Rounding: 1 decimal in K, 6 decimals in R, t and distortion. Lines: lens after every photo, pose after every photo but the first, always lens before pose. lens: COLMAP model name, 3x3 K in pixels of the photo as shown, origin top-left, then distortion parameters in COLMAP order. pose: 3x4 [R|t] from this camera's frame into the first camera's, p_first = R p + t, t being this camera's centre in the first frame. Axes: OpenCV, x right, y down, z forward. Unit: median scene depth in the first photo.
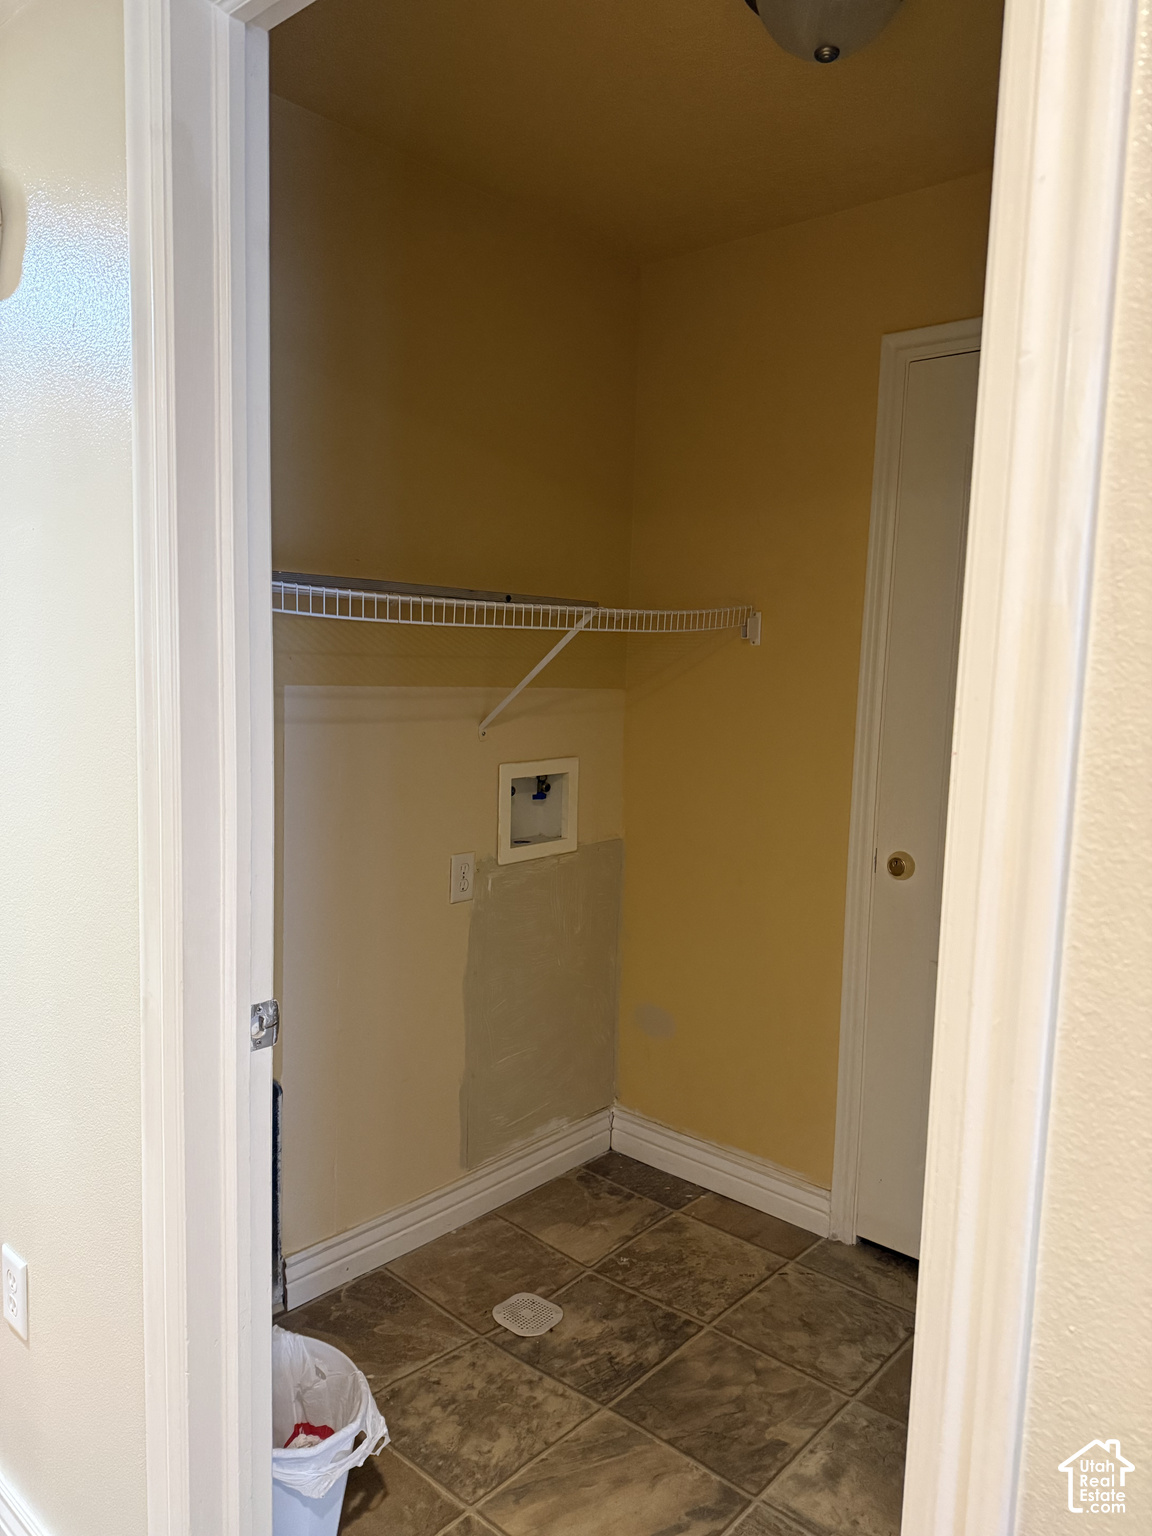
lens RADIAL K [[1124.6, 0, 576.0], [0, 1124.6, 768.0], [0, 0, 1]] dist [0.002553, -0.013789]
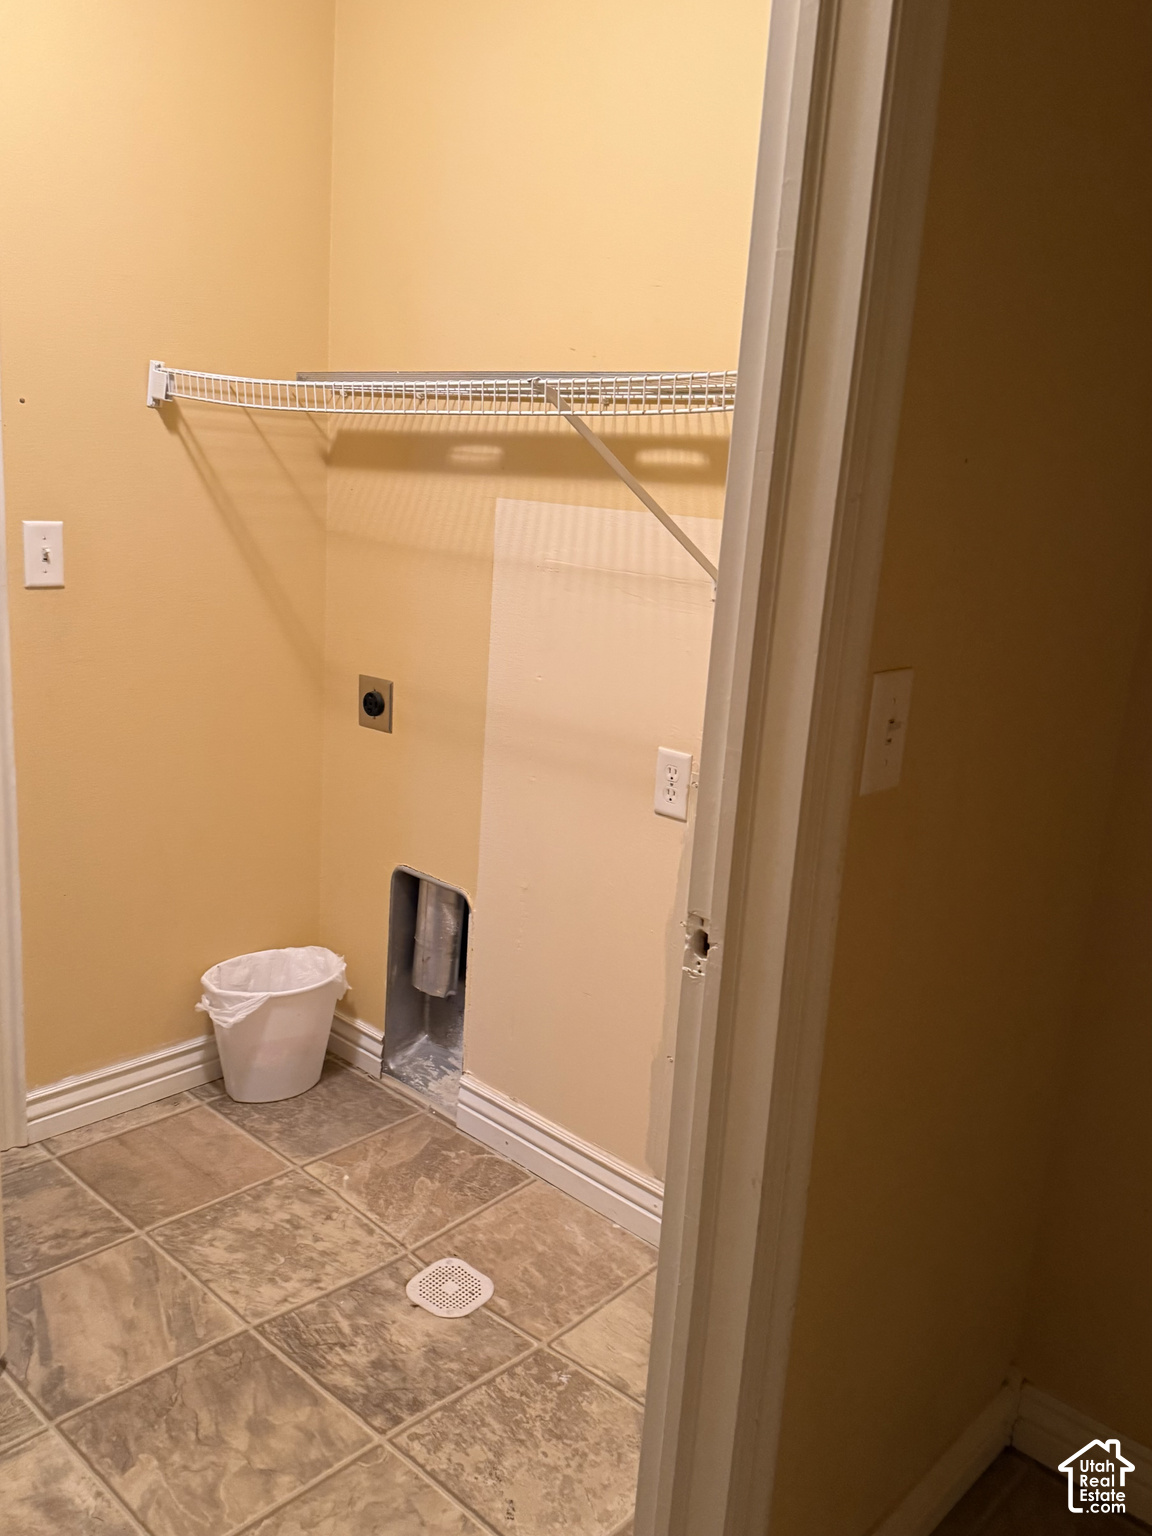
lens RADIAL K [[1320.0, 0, 576.0], [0, 1320.0, 768.0], [0, 0, 1]] dist [-0.004330, -0.004130]
pose [[-0.047445, 0.203557, -0.977913, 1.010600], [-0.163480, 0.964232, 0.208641, -0.112940], [0.985405, 0.169768, -0.012471, 1.298714]]
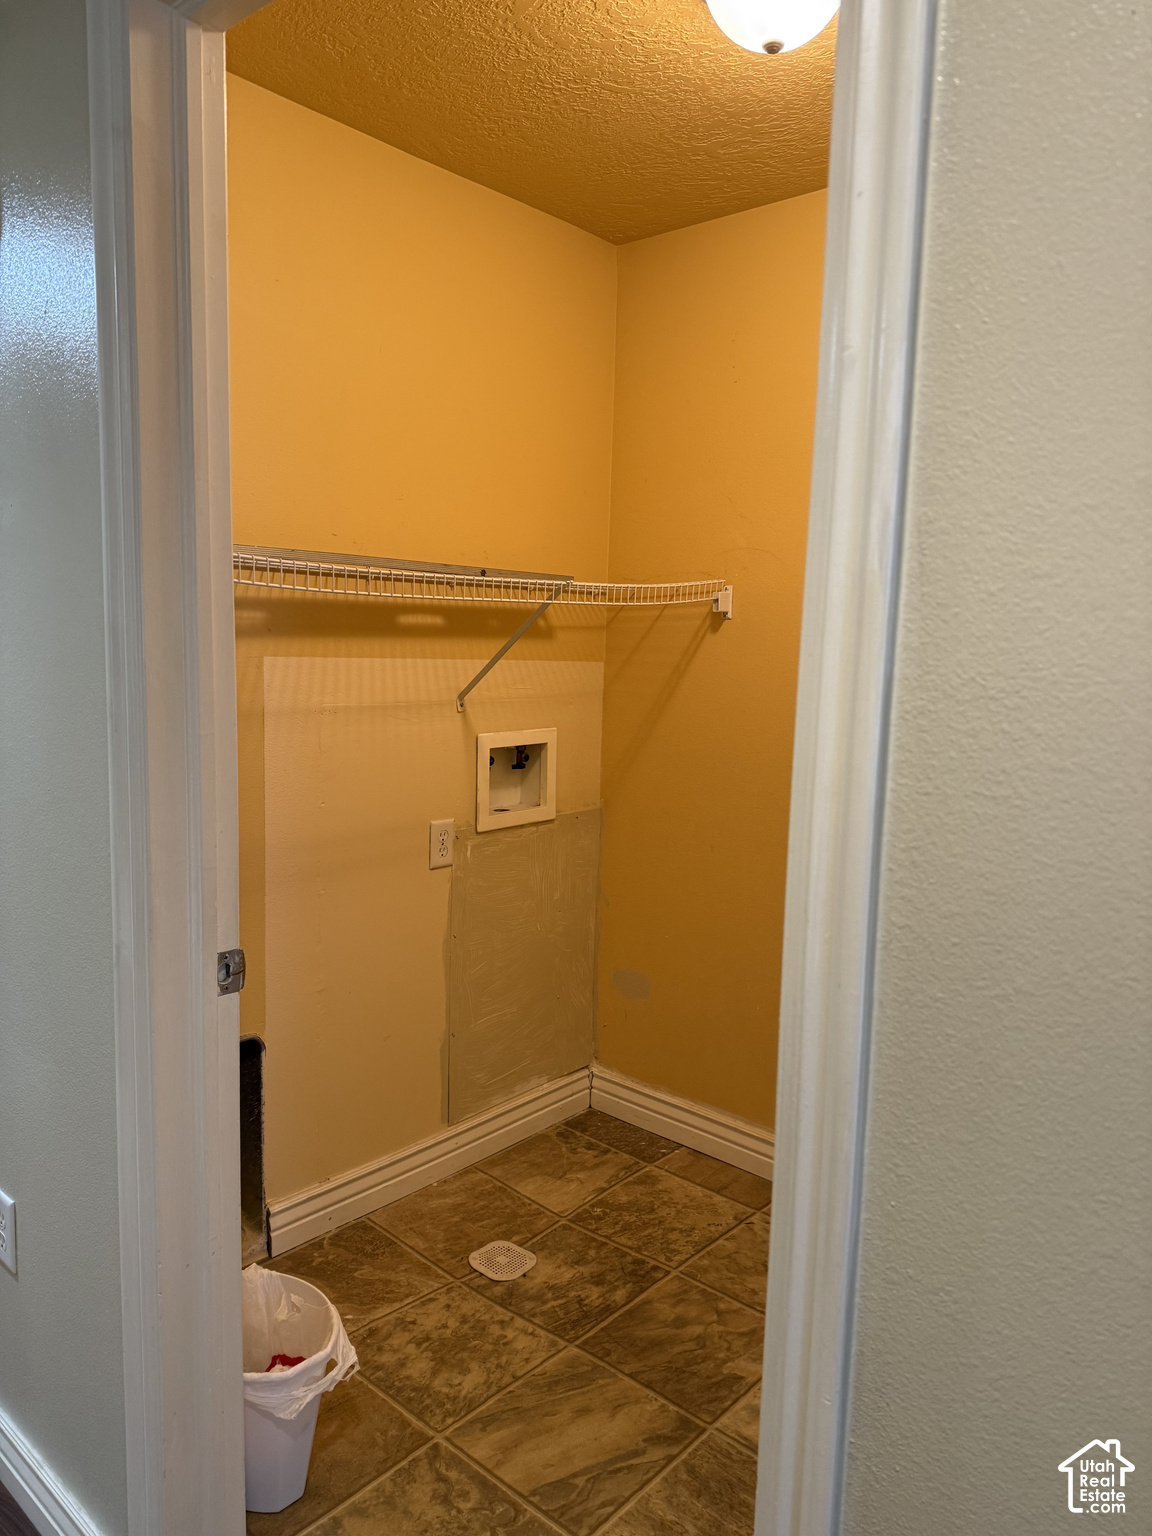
lens RADIAL K [[1119.5, 0, 583.5], [0, 1119.5, 767.1], [0, 0, 1]] dist [0.037168, -0.064837]
pose [[0.999999, -0.001538, 0.000368, 0.040695], [0.001531, 0.999825, 0.018649, 0.010371], [-0.000396, -0.018648, 0.999826, -0.045563]]
